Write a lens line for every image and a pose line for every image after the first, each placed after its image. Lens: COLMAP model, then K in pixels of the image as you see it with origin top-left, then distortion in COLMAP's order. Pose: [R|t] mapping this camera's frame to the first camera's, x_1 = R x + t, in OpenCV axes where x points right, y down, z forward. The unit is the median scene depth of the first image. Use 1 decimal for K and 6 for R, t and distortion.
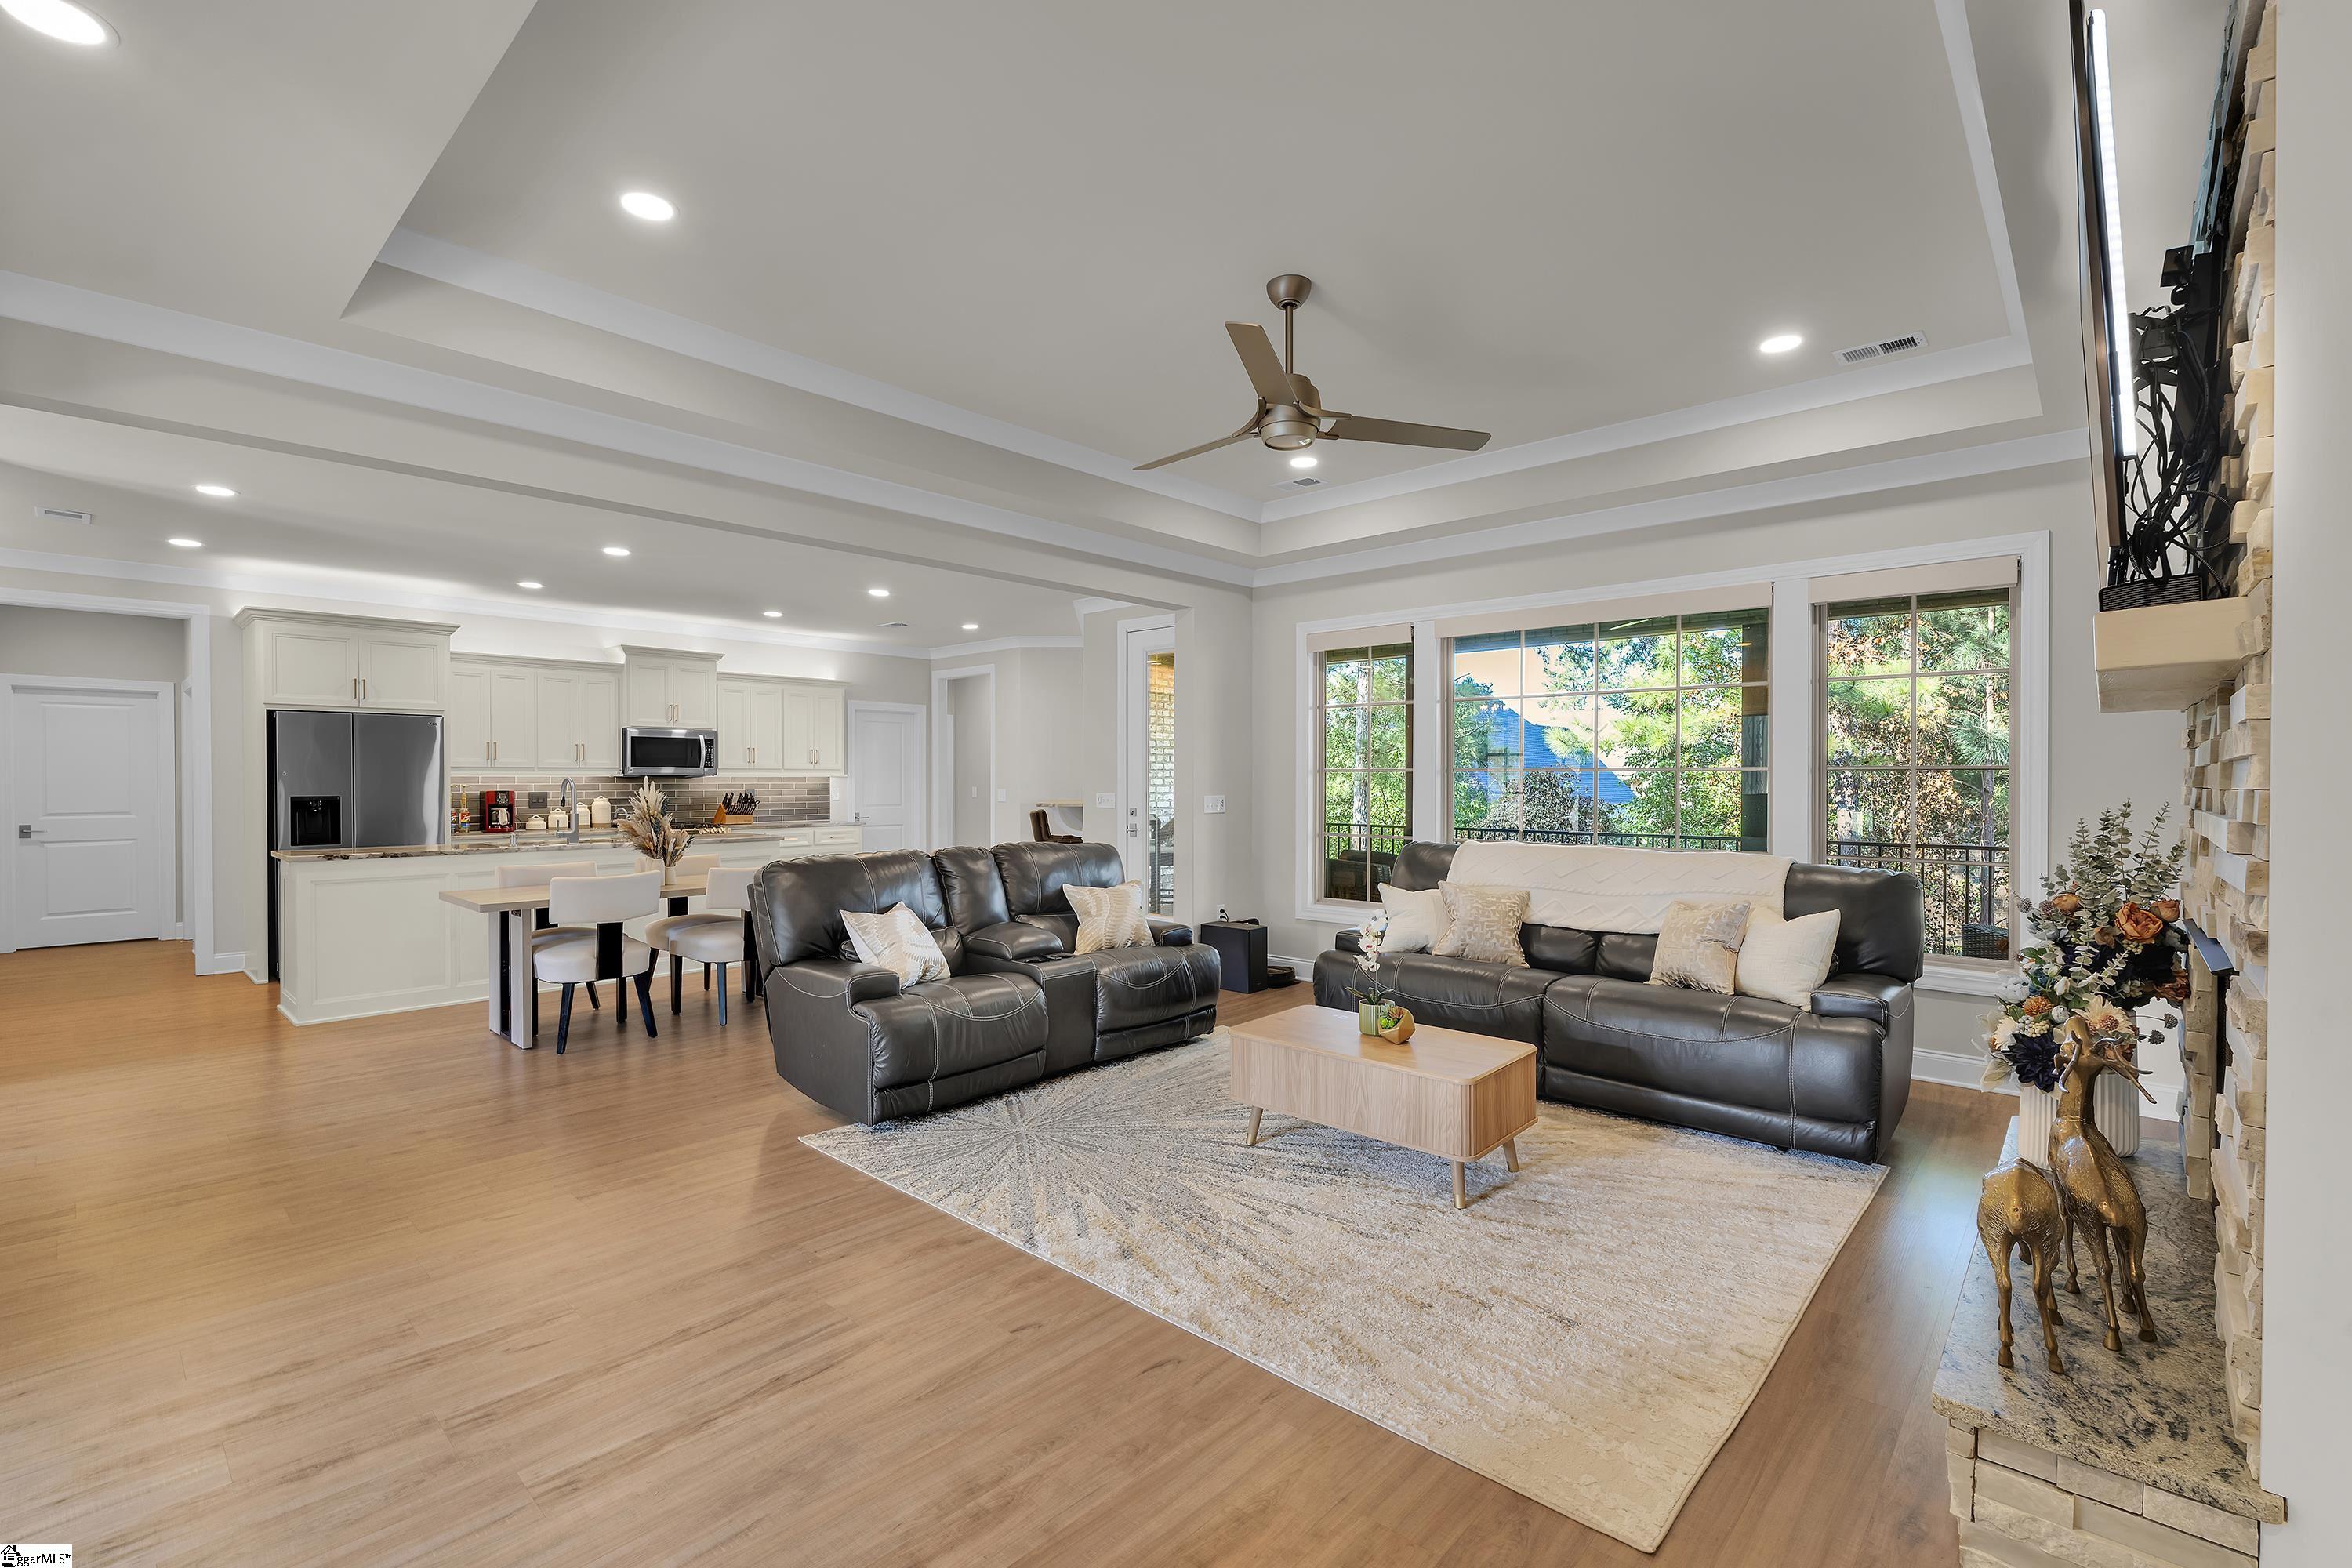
lens RADIAL K [[1035.5, 0, 1174.3], [0, 1035.5, 782.5], [0, 0, 1]] dist [-0.011552, 0.001717]
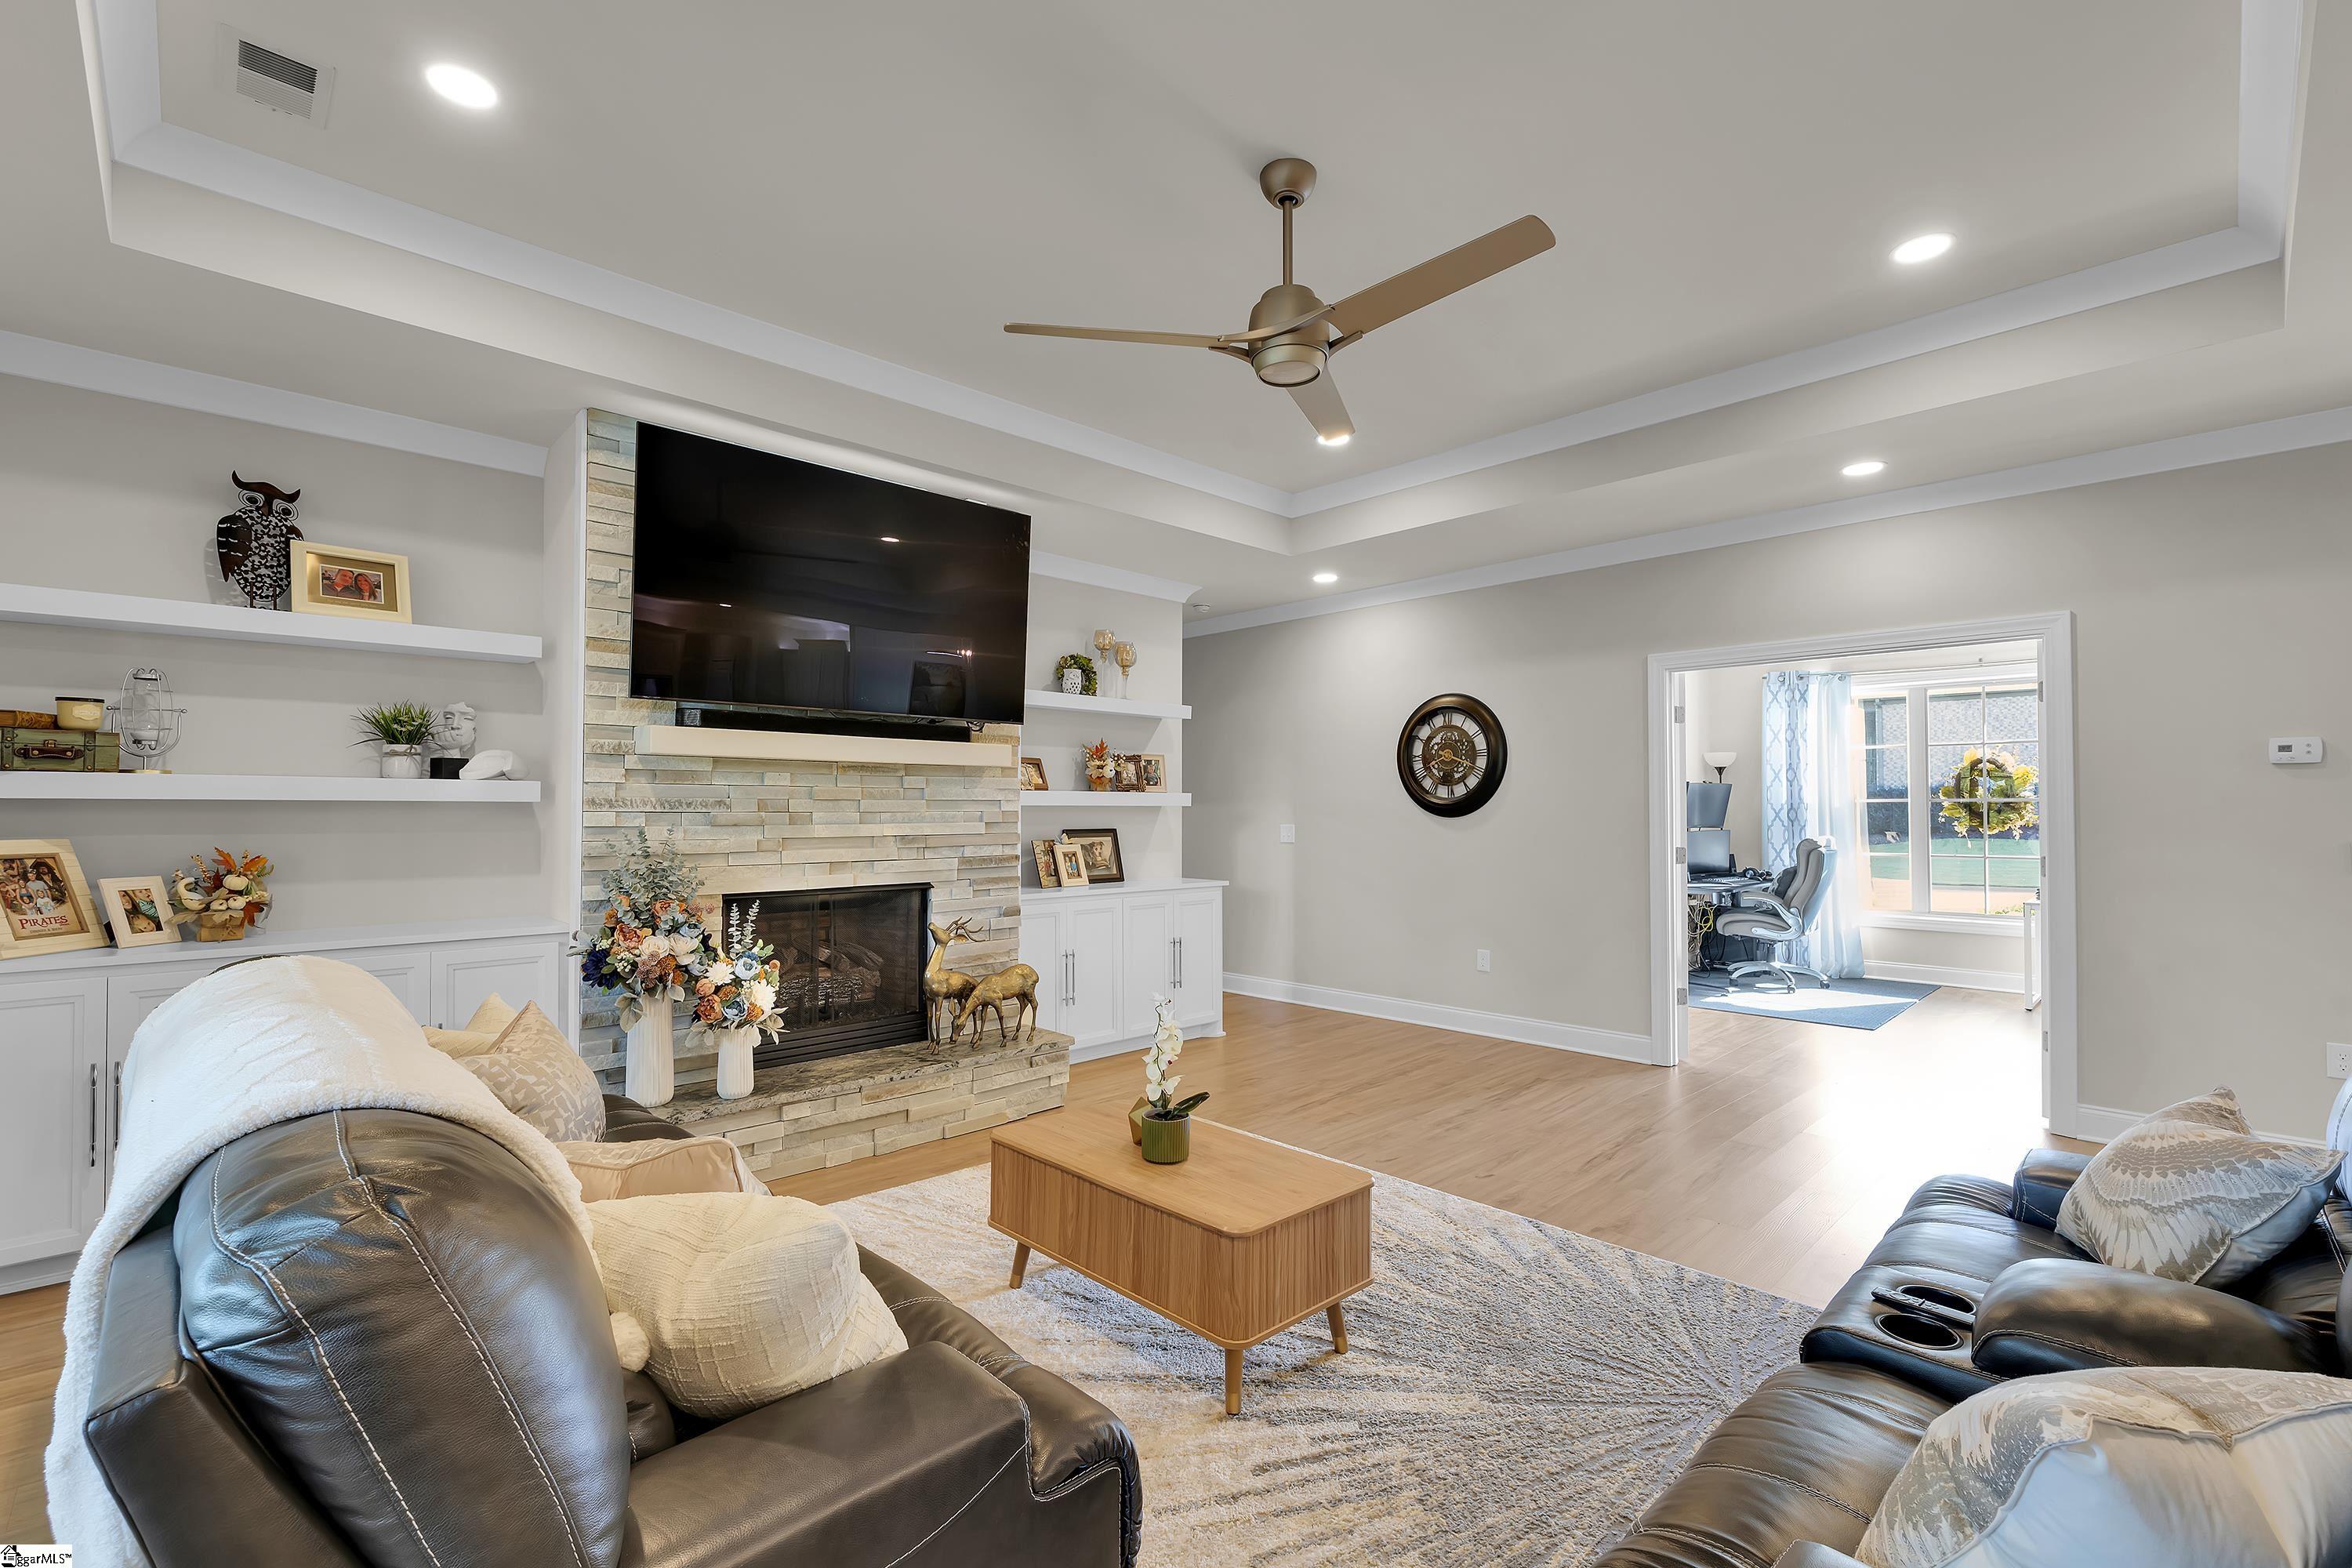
lens RADIAL K [[1035.5, 0, 1183.8], [0, 1035.5, 792.2], [0, 0, 1]] dist [-0.011552, 0.001717]
pose [[-0.998363, 0.001340, 0.057175, 0.075226], [0.000618, 0.999920, -0.012643, -0.001824], [-0.057187, -0.012587, -0.998284, 0.931232]]
